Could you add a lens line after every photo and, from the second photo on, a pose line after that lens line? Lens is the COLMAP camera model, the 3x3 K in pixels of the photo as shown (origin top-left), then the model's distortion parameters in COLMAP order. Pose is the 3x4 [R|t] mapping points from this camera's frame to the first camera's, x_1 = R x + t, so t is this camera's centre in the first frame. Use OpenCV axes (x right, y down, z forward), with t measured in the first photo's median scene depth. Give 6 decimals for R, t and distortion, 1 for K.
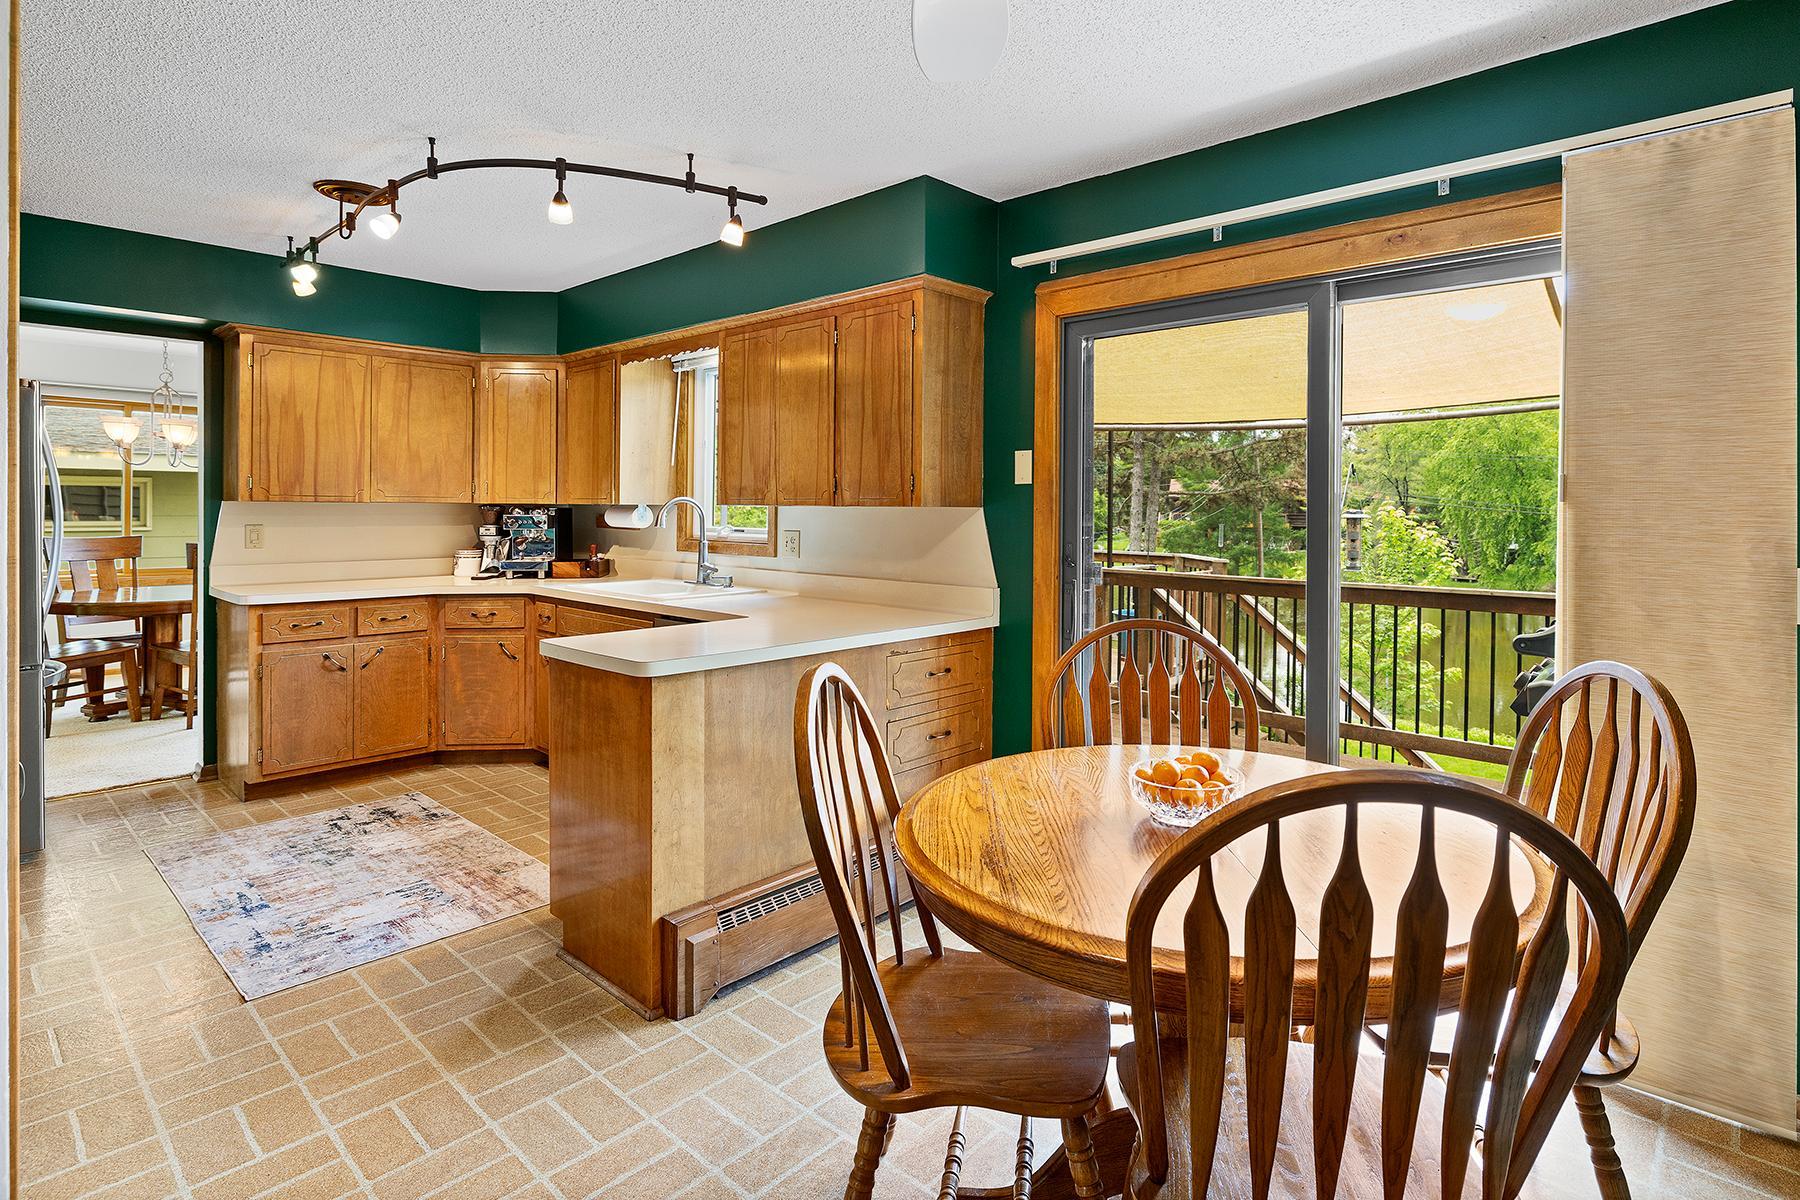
lens RADIAL K [[921.4, 0, 941.9], [0, 921.4, 516.1], [0, 0, 1]] dist [-0.004952, -0.000691]
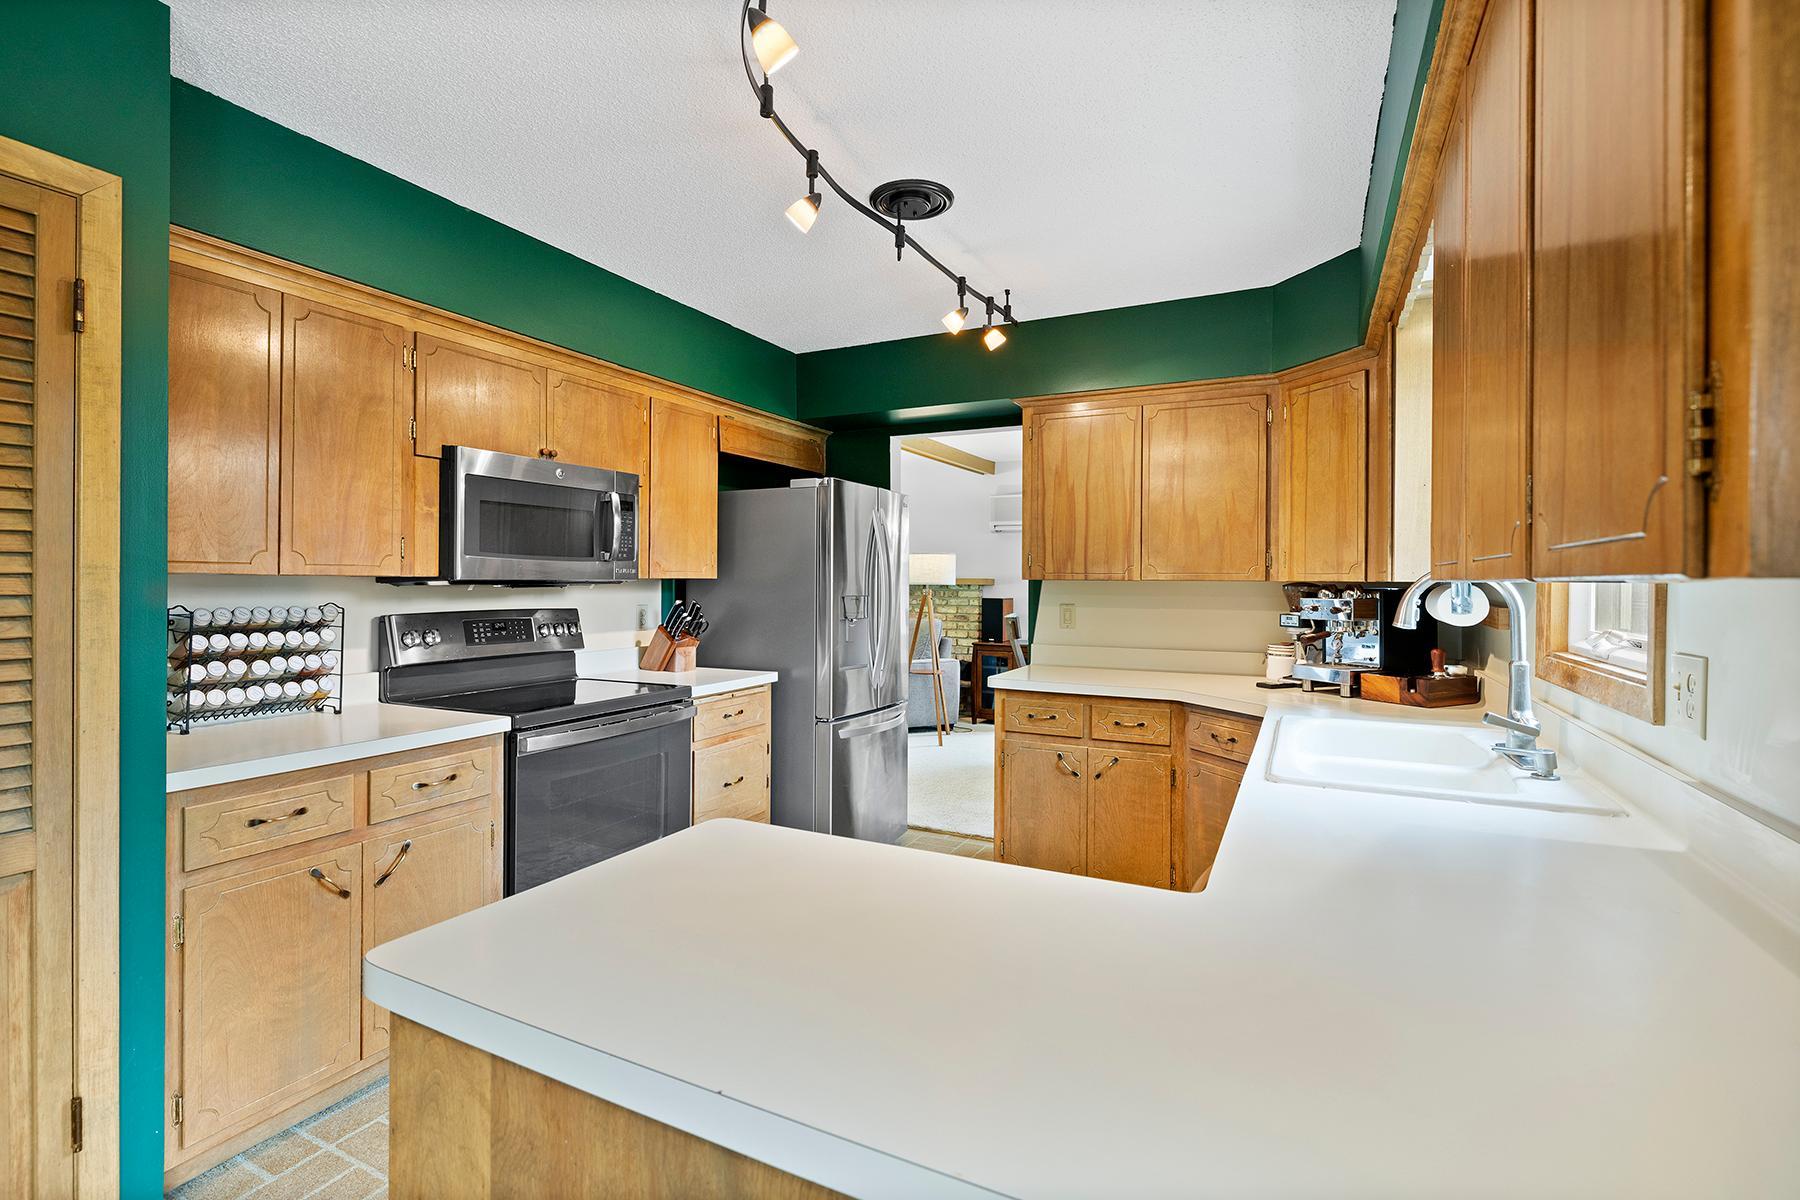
lens RADIAL K [[842.0, 0, 882.2], [0, 842.0, 584.3], [0, 0, 1]] dist [-0.003626, 0.000040]
pose [[0.258505, -0.001399, -0.966009, 0.067868], [-0.012499, 0.999910, -0.004793, -0.005827], [0.965929, 0.013313, 0.258464, 0.677563]]
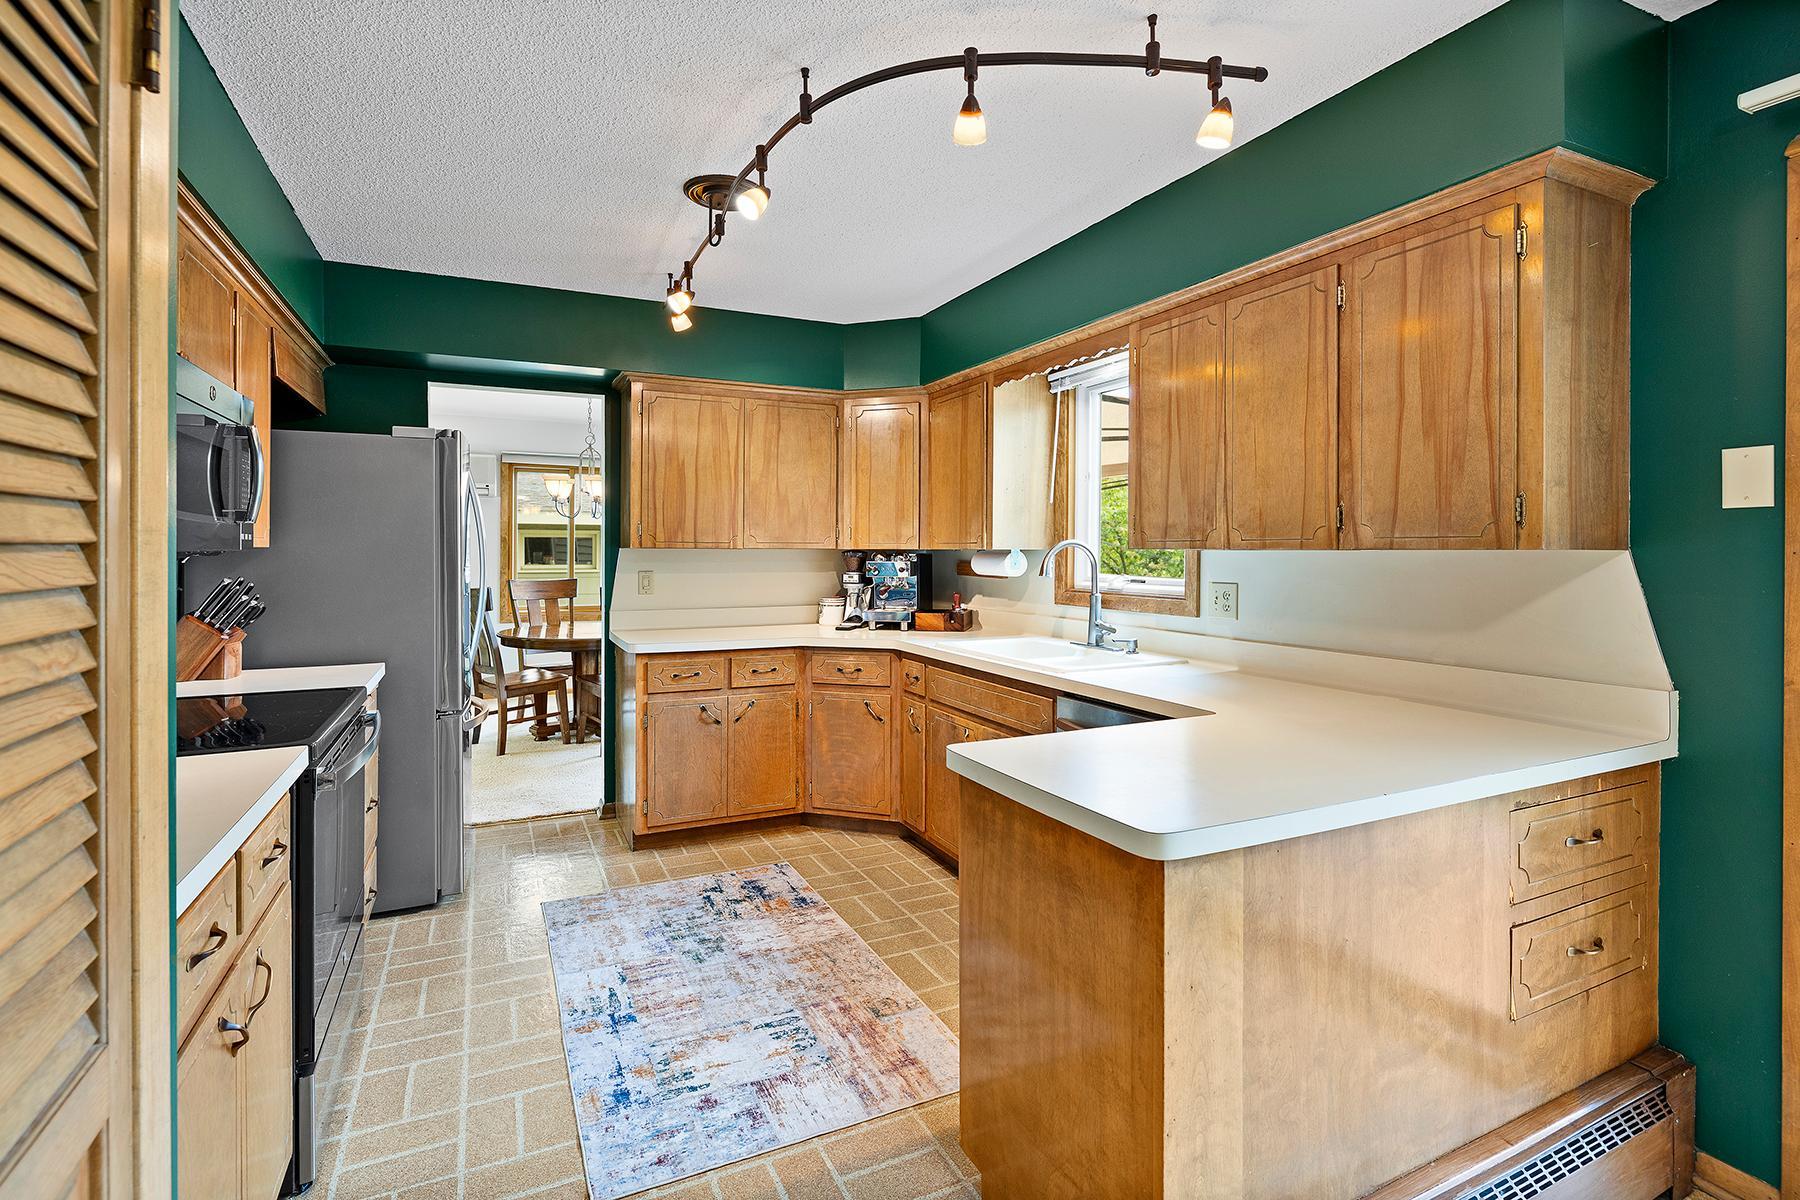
lens RADIAL K [[842.0, 0, 882.5], [0, 842.0, 554.8], [0, 0, 1]] dist [-0.003626, 0.000040]
pose [[0.920947, -0.003576, -0.389671, -0.162874], [0.001114, 0.999978, -0.006543, -0.003002], [0.389686, 0.005592, 0.920931, 0.278006]]
